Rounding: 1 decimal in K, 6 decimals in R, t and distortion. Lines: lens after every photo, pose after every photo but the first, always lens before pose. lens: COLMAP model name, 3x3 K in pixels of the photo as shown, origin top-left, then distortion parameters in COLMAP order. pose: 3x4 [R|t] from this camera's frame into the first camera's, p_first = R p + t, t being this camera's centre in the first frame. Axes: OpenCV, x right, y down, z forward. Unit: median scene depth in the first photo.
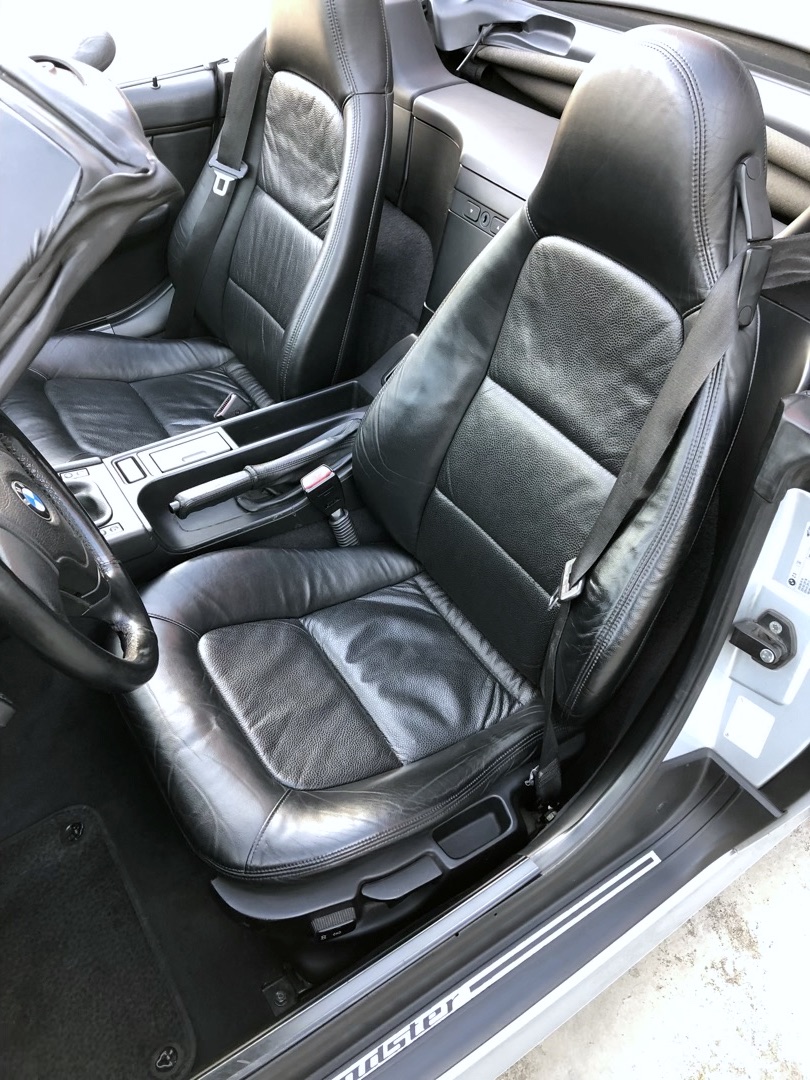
lens RADIAL K [[879.1, 0, 405.7], [0, 879.1, 545.4], [0, 0, 1]] dist [0.021434, -0.002357]
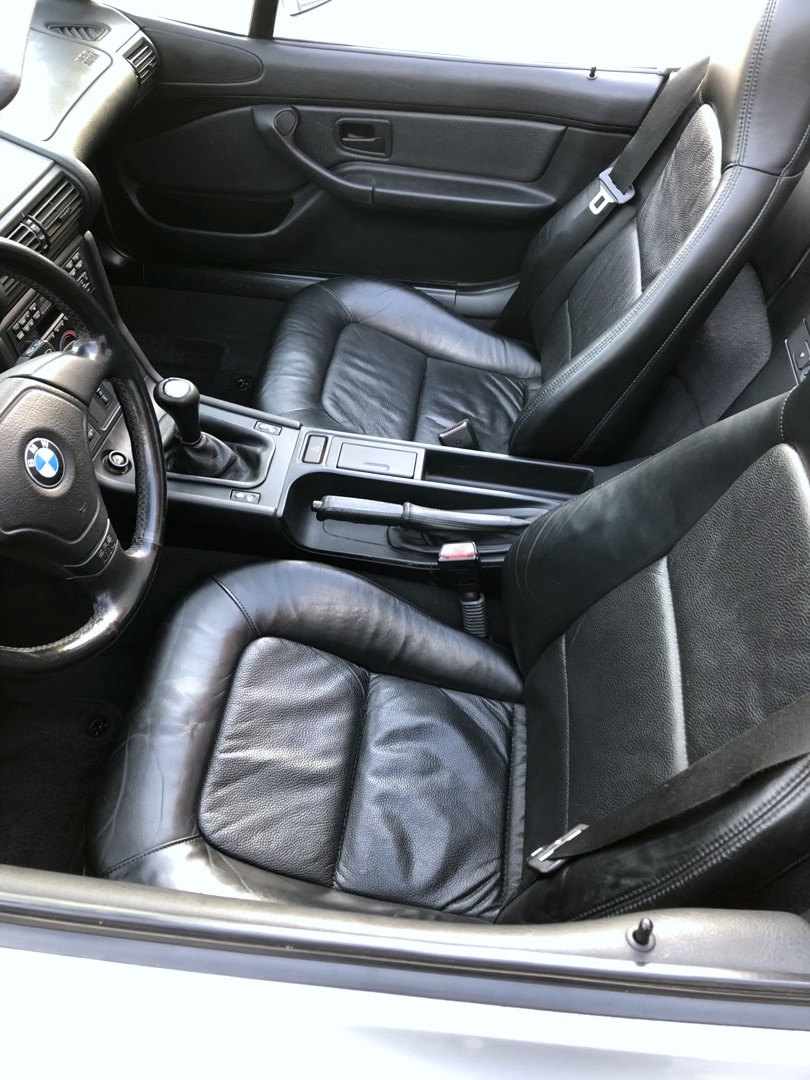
lens RADIAL K [[879.1, 0, 407.0], [0, 879.1, 534.0], [0, 0, 1]] dist [0.021434, -0.002357]
pose [[0.762327, 0.499675, -0.411318, 0.208961], [-0.477139, 0.863306, 0.164439, -0.207570], [0.437259, 0.070899, 0.896536, 0.171000]]
